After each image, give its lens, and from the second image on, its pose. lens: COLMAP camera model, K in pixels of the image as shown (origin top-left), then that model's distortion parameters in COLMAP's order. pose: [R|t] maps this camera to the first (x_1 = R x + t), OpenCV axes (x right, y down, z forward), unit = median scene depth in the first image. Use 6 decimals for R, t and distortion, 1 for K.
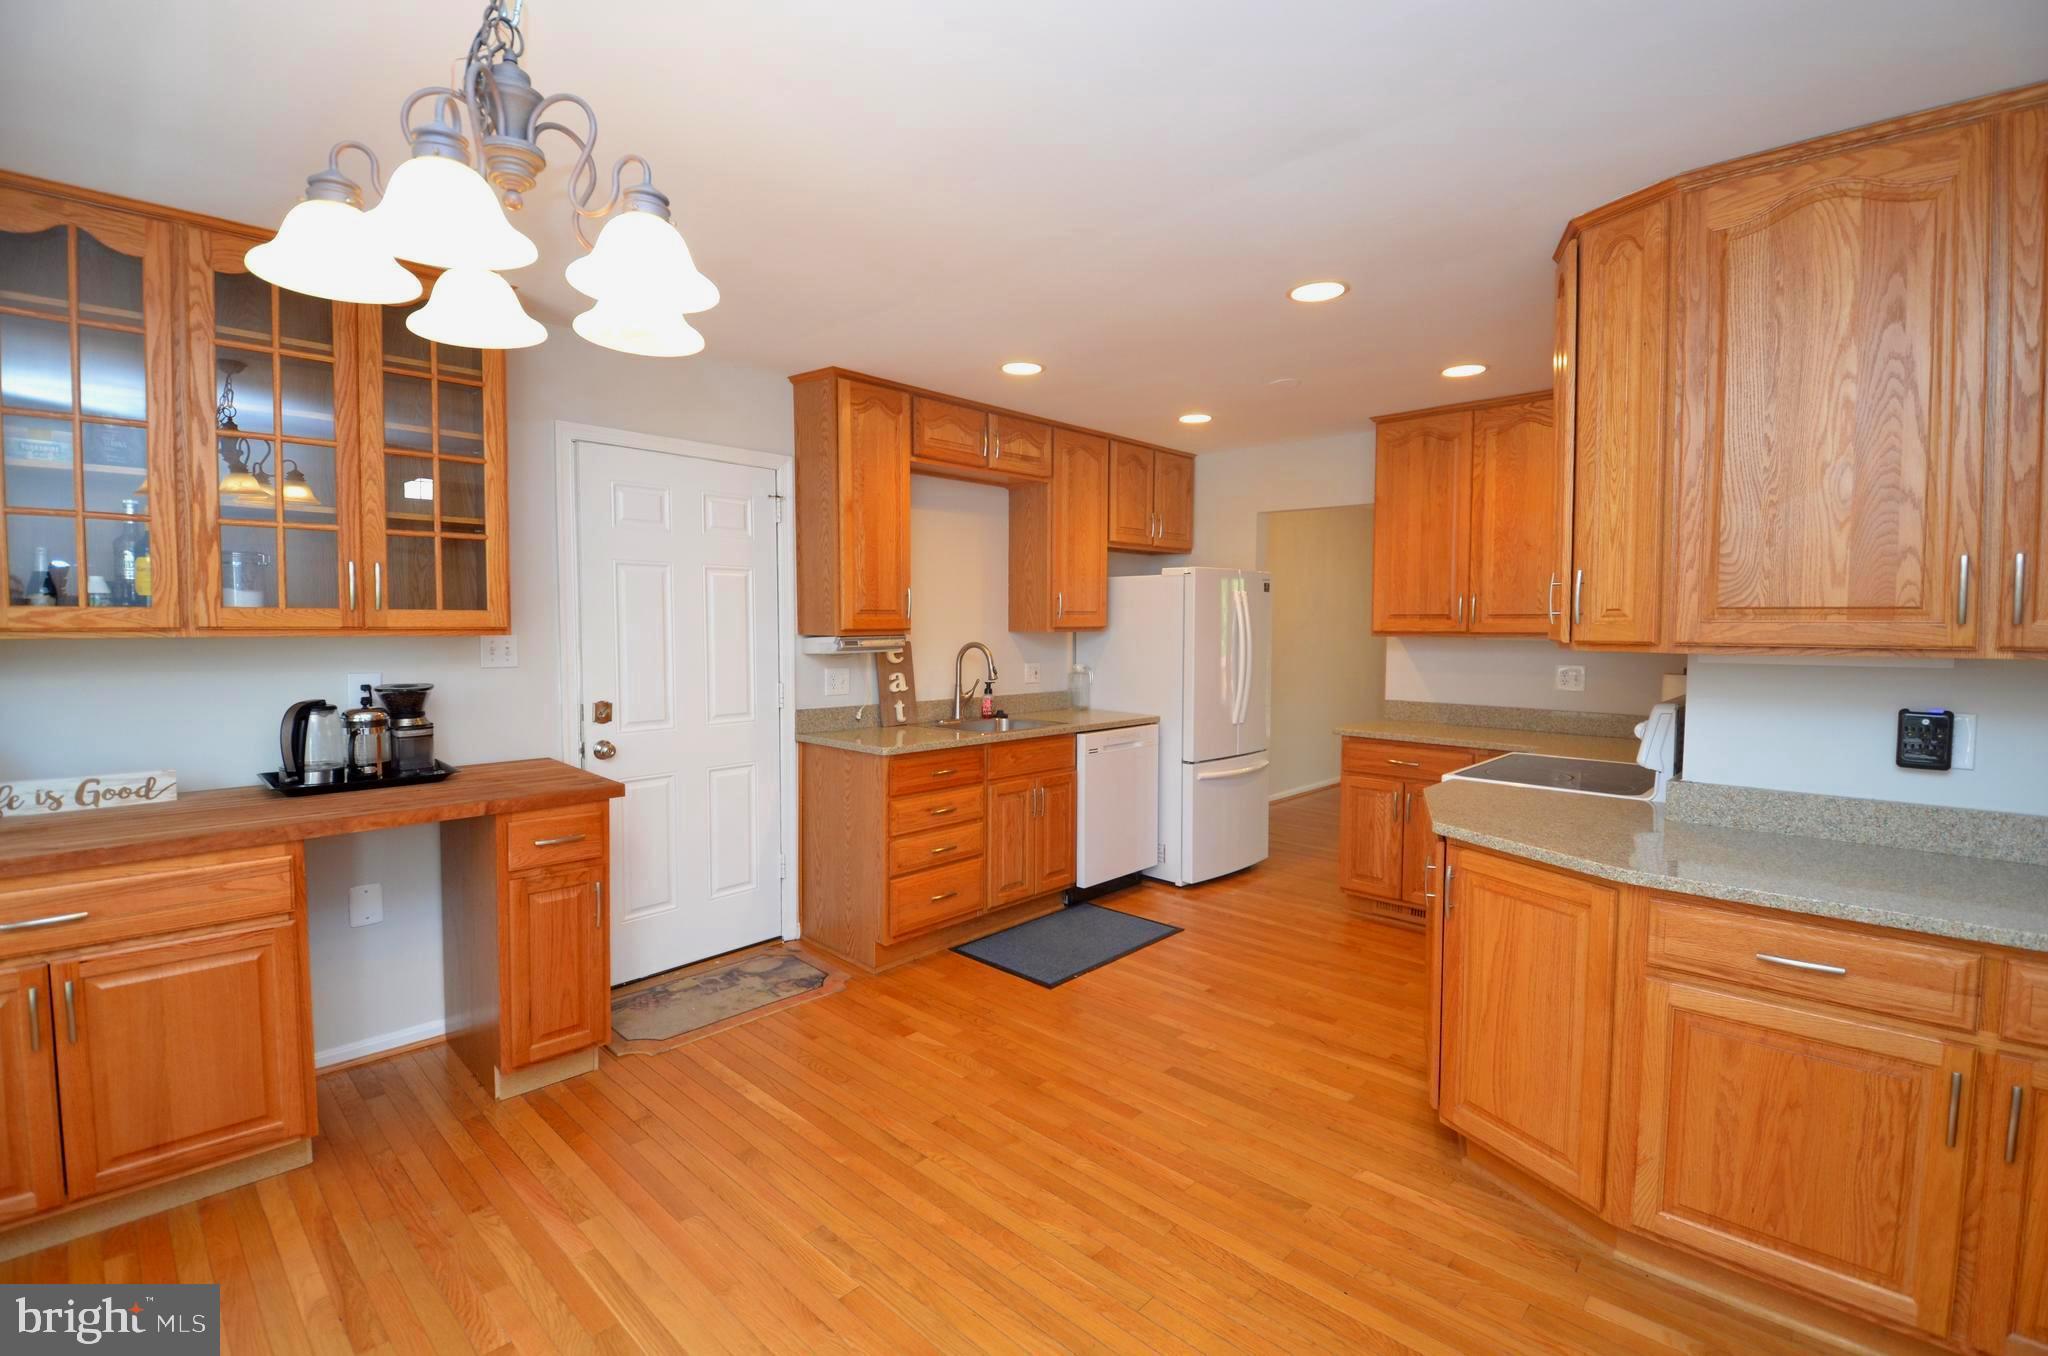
lens RADIAL K [[900.3, 0, 1035.3], [0, 900.3, 669.5], [0, 0, 1]] dist [-0.005907, -0.014347]
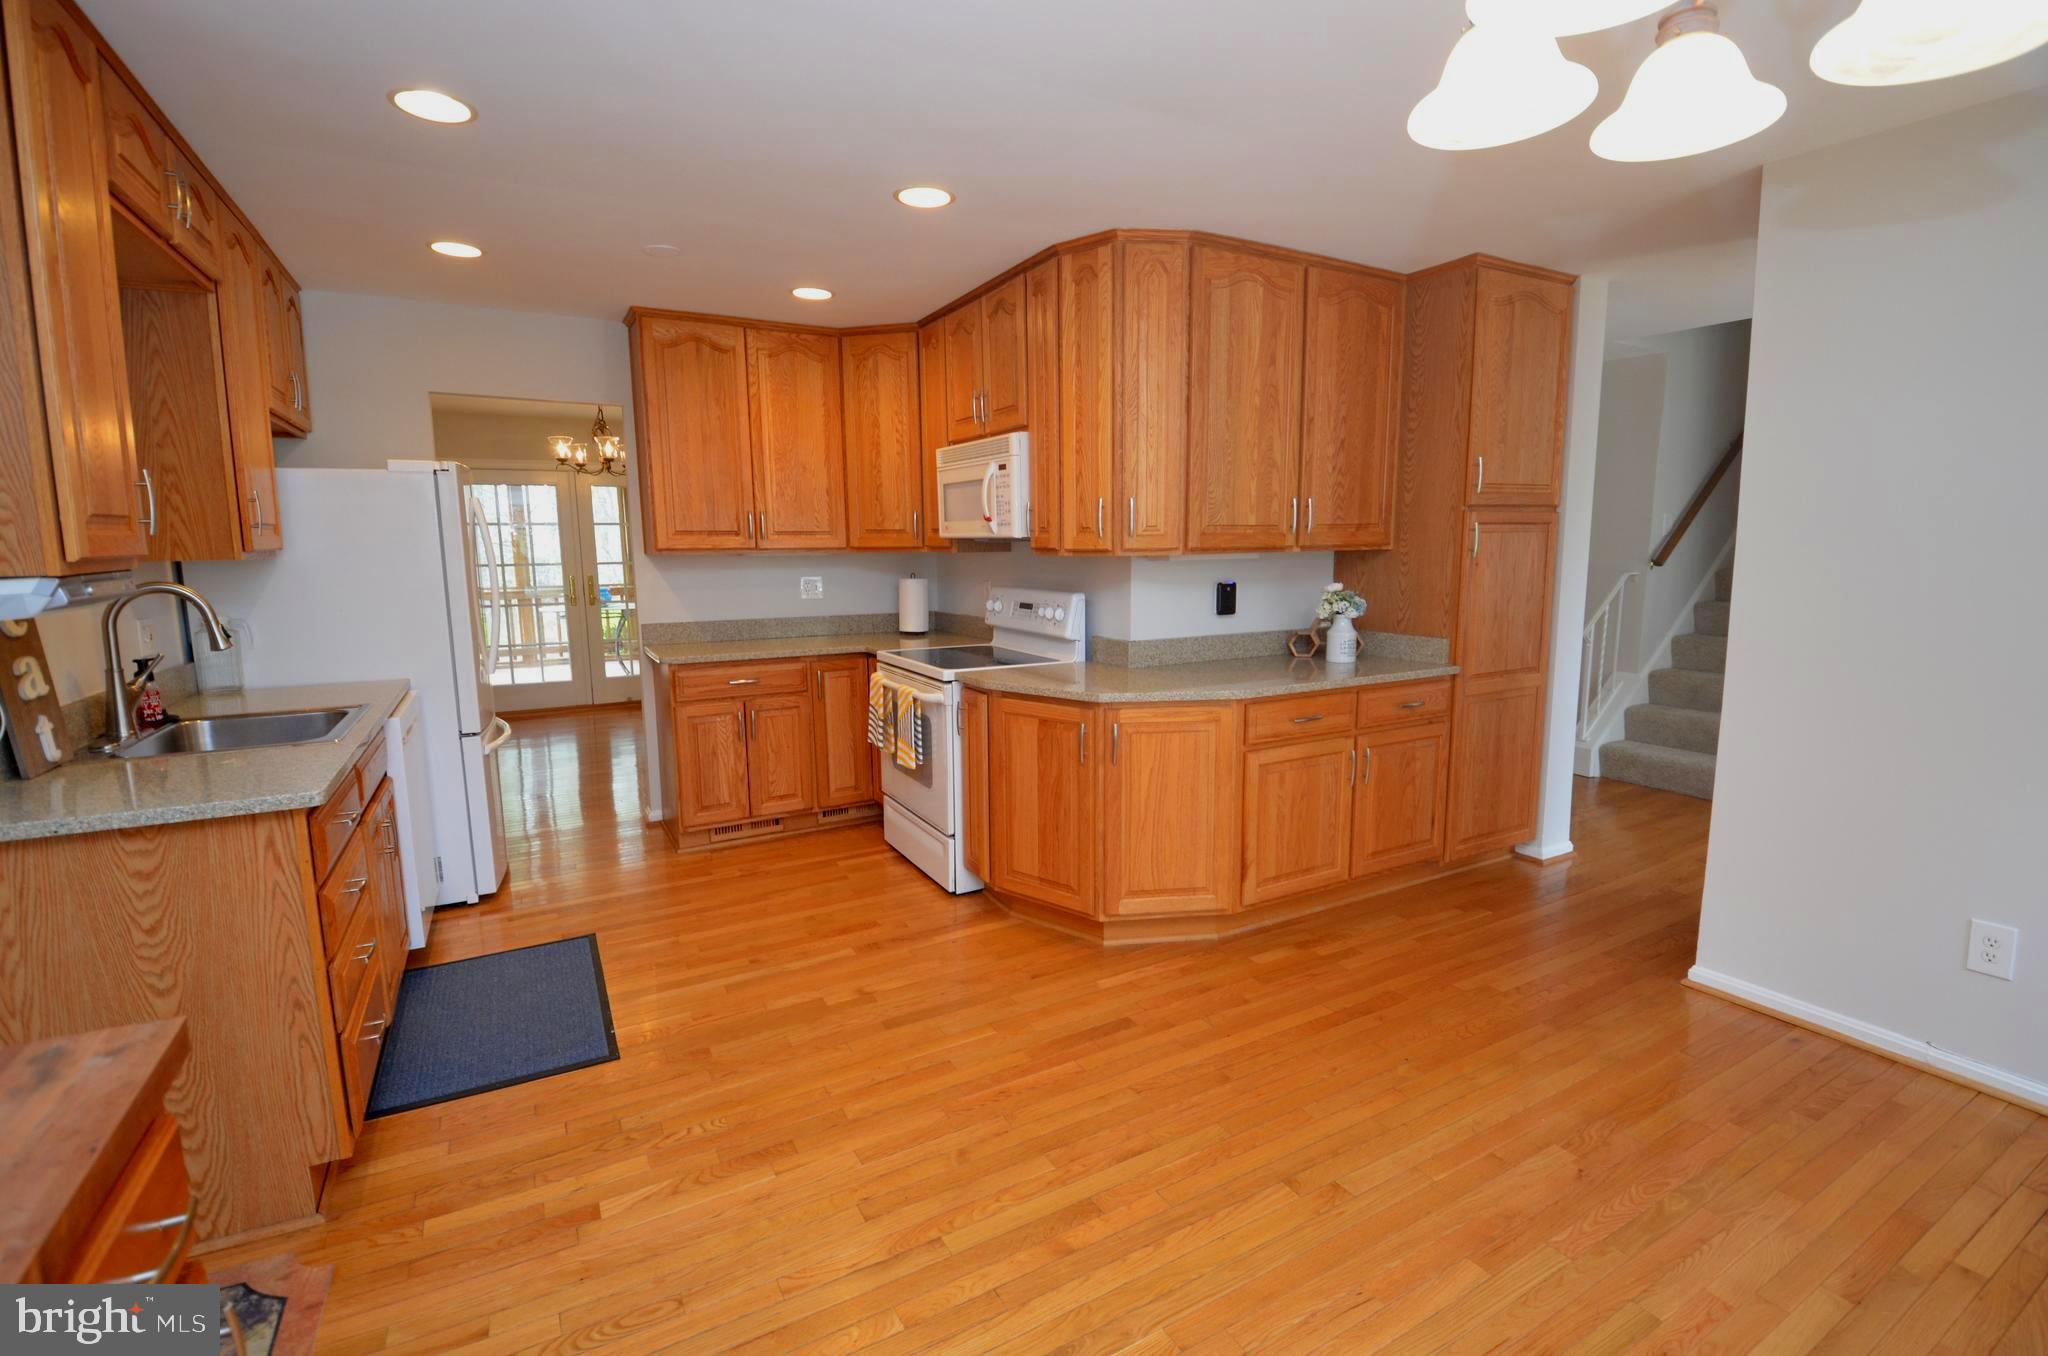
lens RADIAL K [[900.3, 0, 1042.1], [0, 900.3, 672.5], [0, 0, 1]] dist [-0.005907, -0.014347]
pose [[0.294554, -0.142343, 0.944974, -0.500675], [0.057861, 0.989687, 0.131042, -0.020117], [-0.953882, 0.016078, 0.299752, 0.452529]]
